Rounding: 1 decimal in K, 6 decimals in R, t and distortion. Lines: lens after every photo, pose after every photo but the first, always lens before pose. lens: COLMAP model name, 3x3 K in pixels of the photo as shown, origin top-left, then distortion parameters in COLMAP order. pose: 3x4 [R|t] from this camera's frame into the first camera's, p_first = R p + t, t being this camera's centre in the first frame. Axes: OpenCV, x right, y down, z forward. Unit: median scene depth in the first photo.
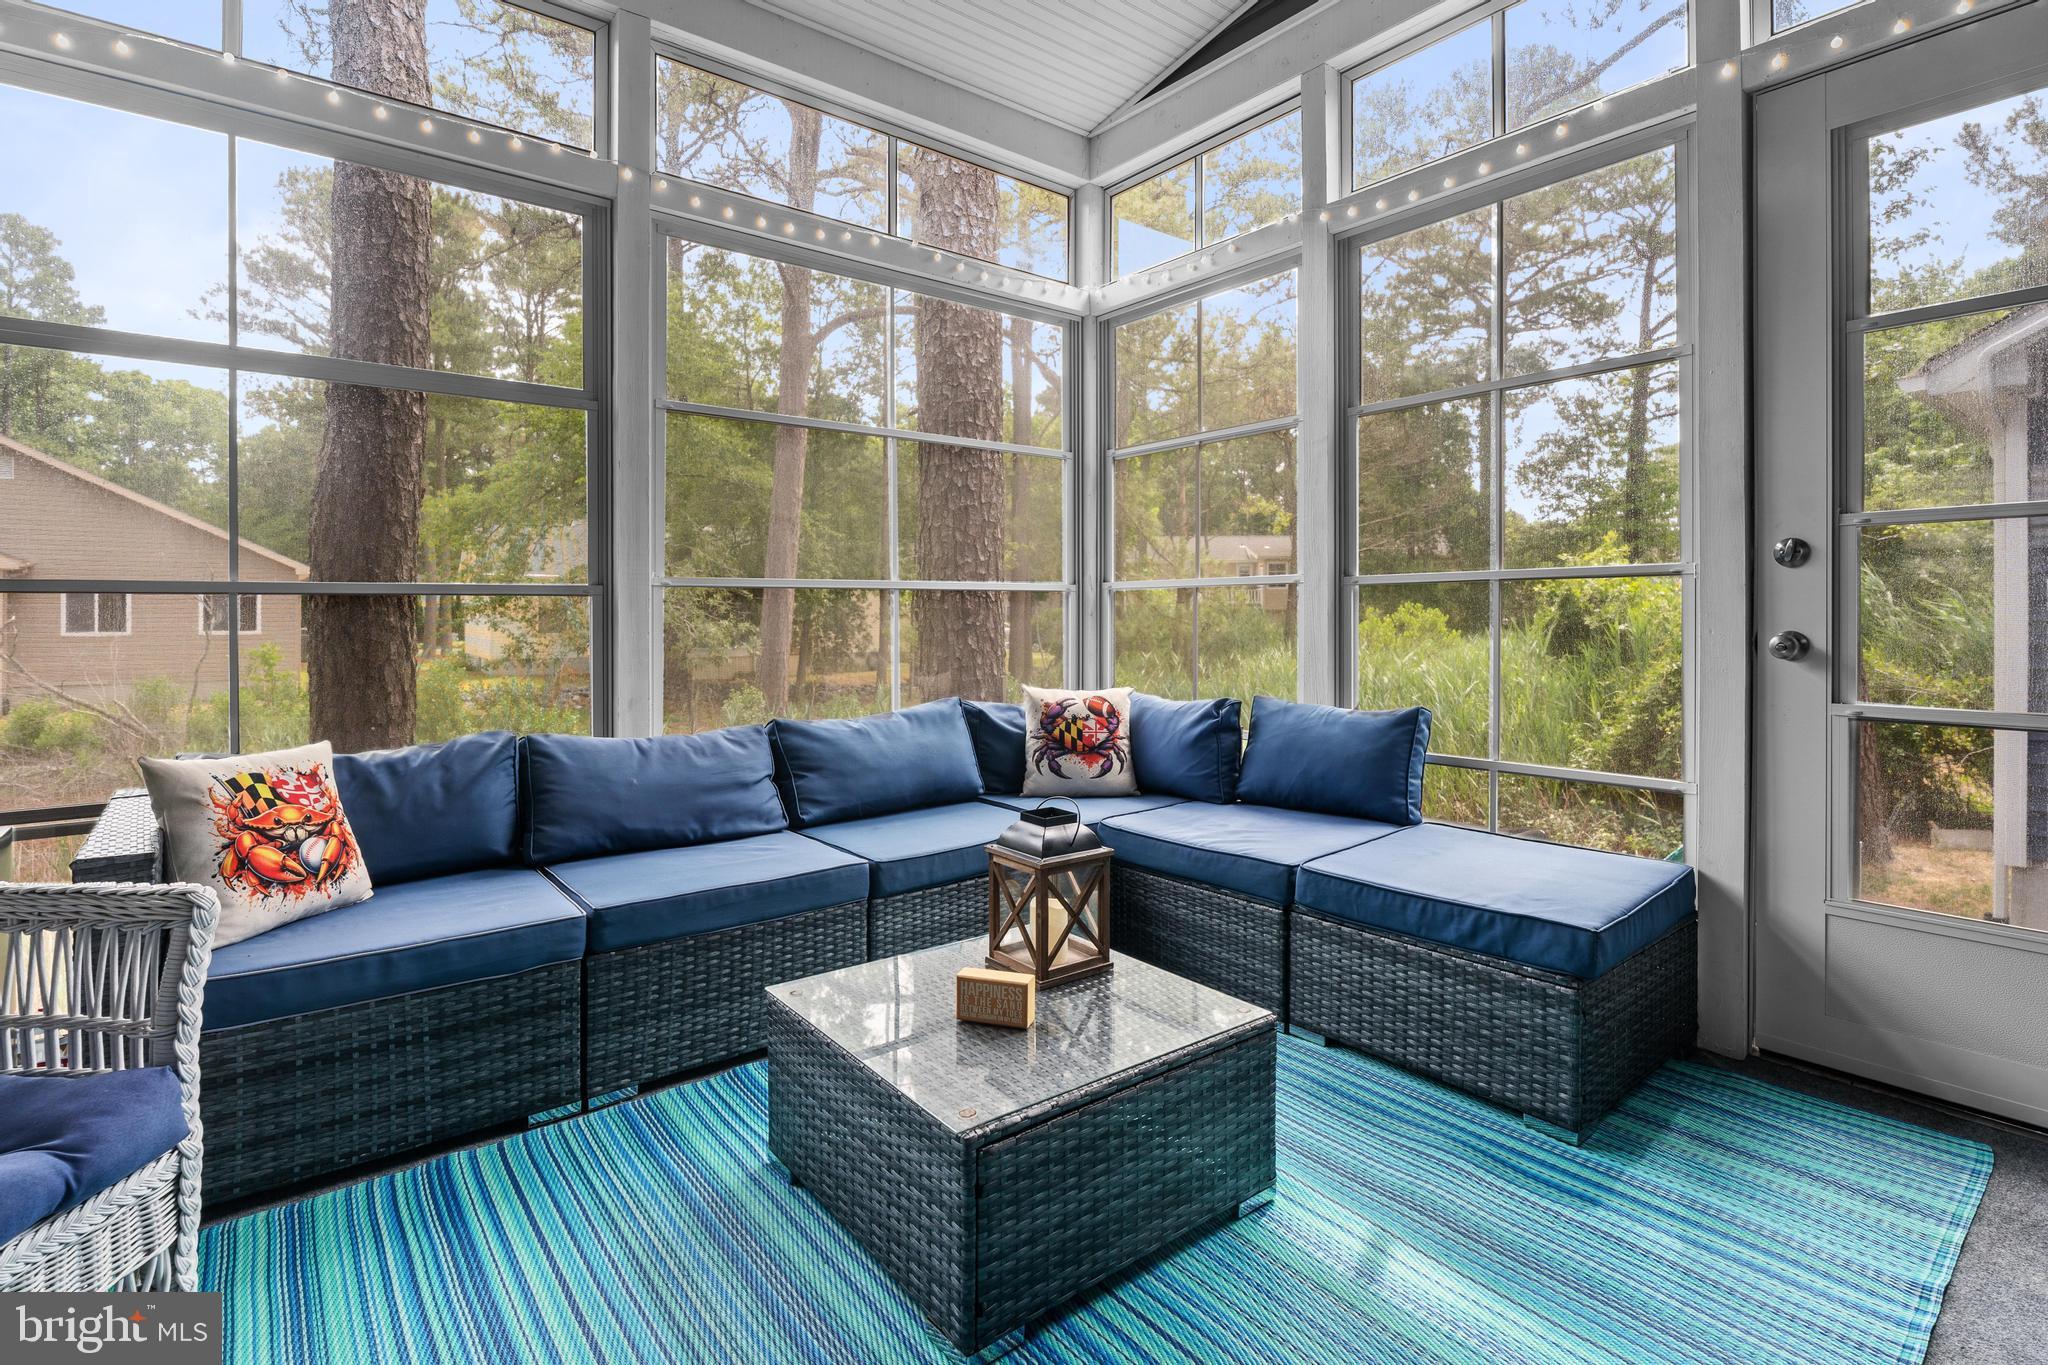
lens RADIAL K [[990.0, 0, 1019.2], [0, 990.0, 610.5], [0, 0, 1]] dist [-0.010282, 0.000183]
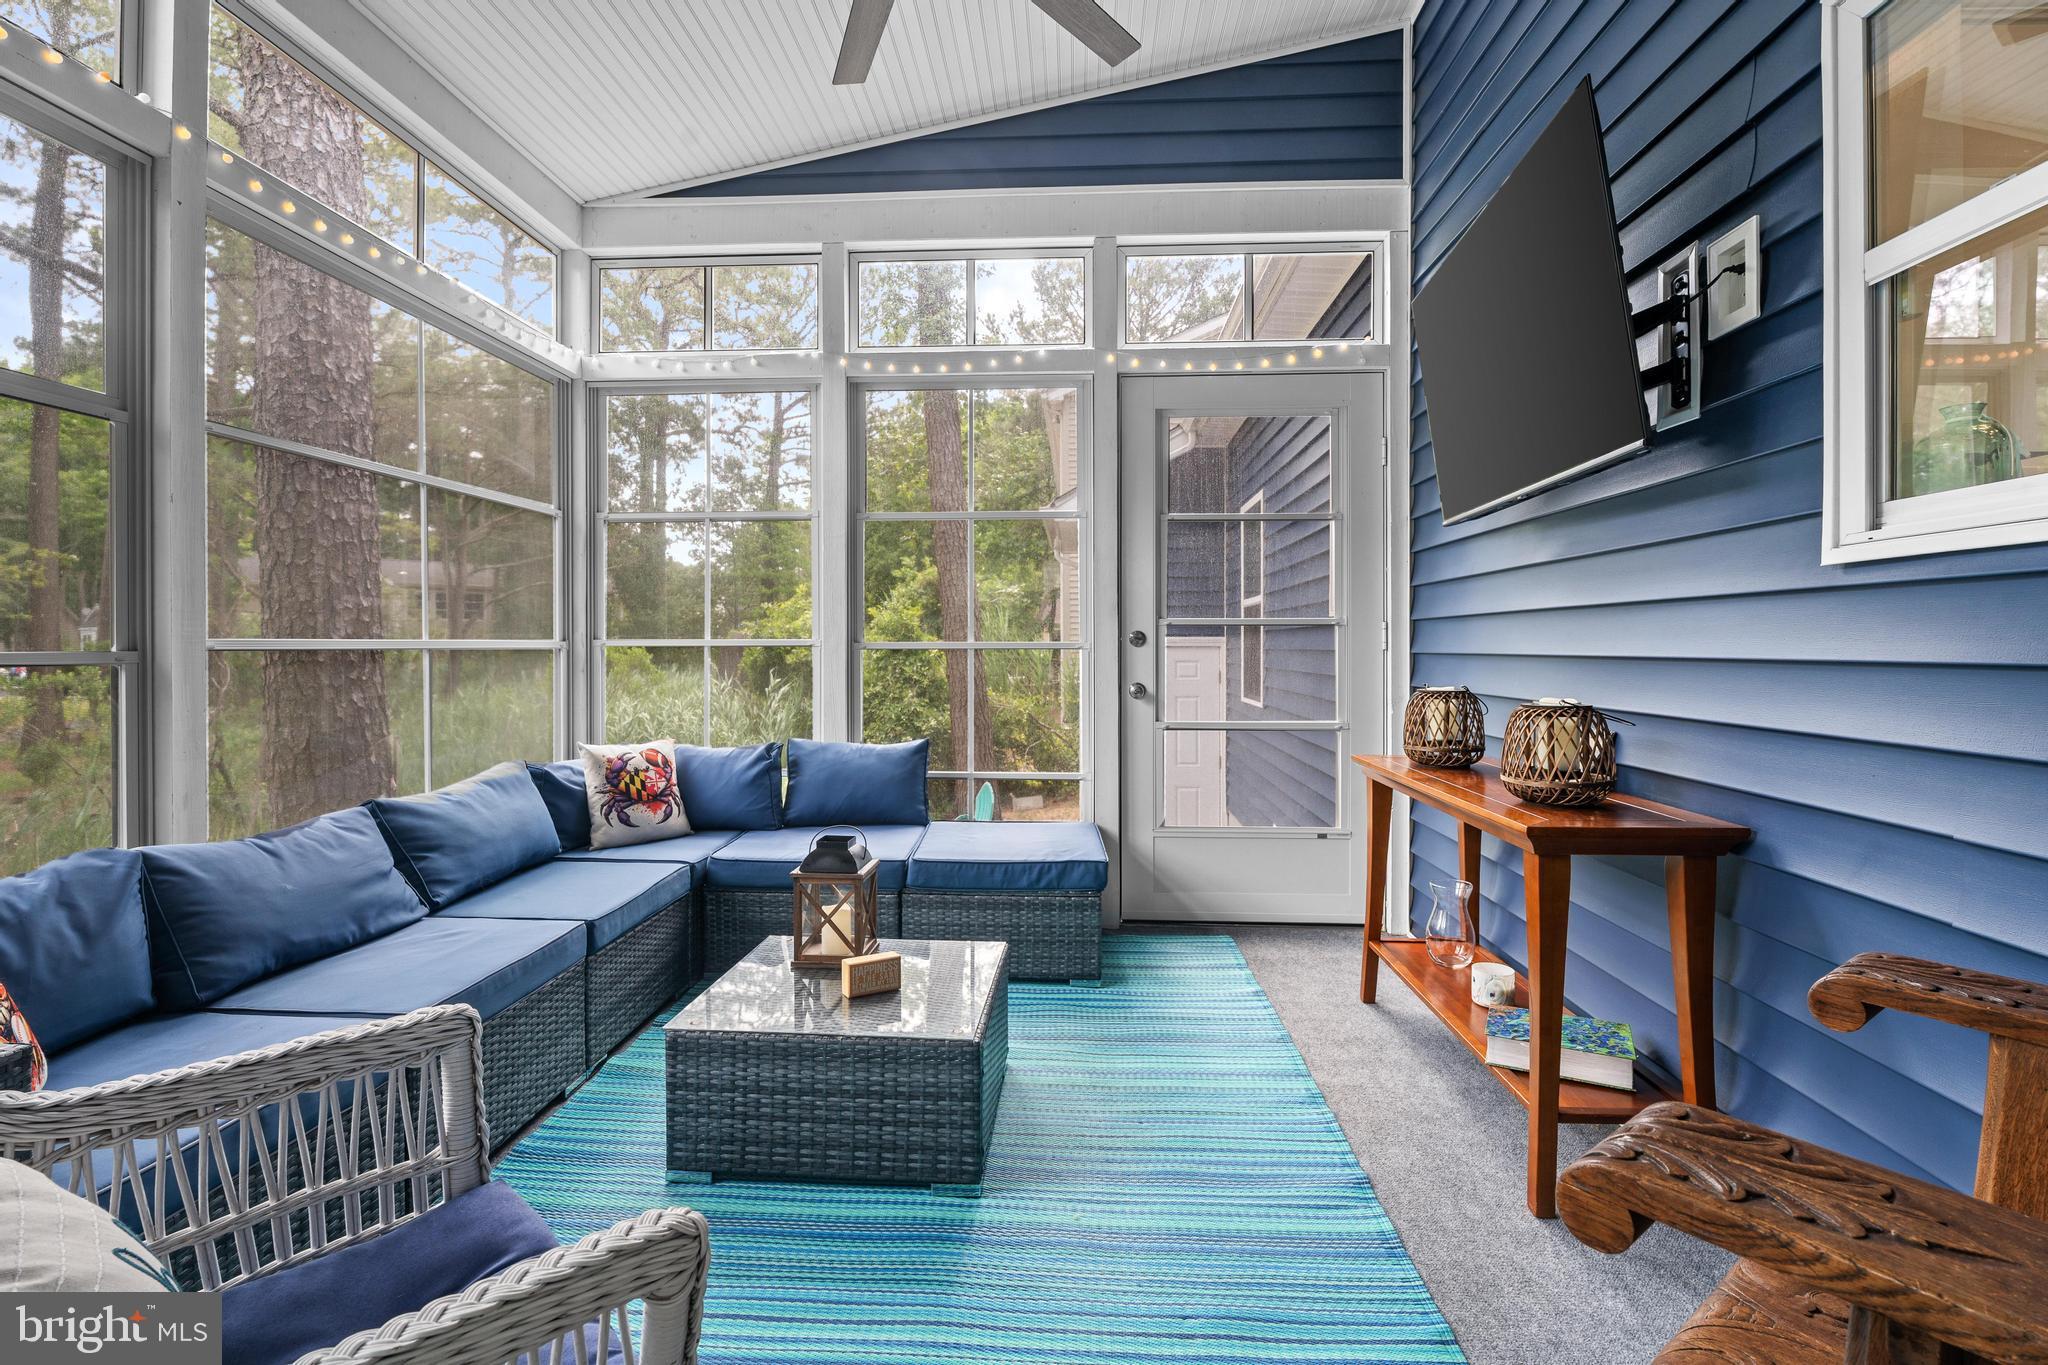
lens RADIAL K [[971.2, 0, 1025.2], [0, 971.2, 644.7], [0, 0, 1]] dist [-0.019000, 0.000263]
pose [[0.668045, 0.005027, 0.744104, -0.452787], [-0.006646, 0.999978, -0.000789, -0.030853], [-0.744091, -0.004418, 0.668063, -0.018478]]
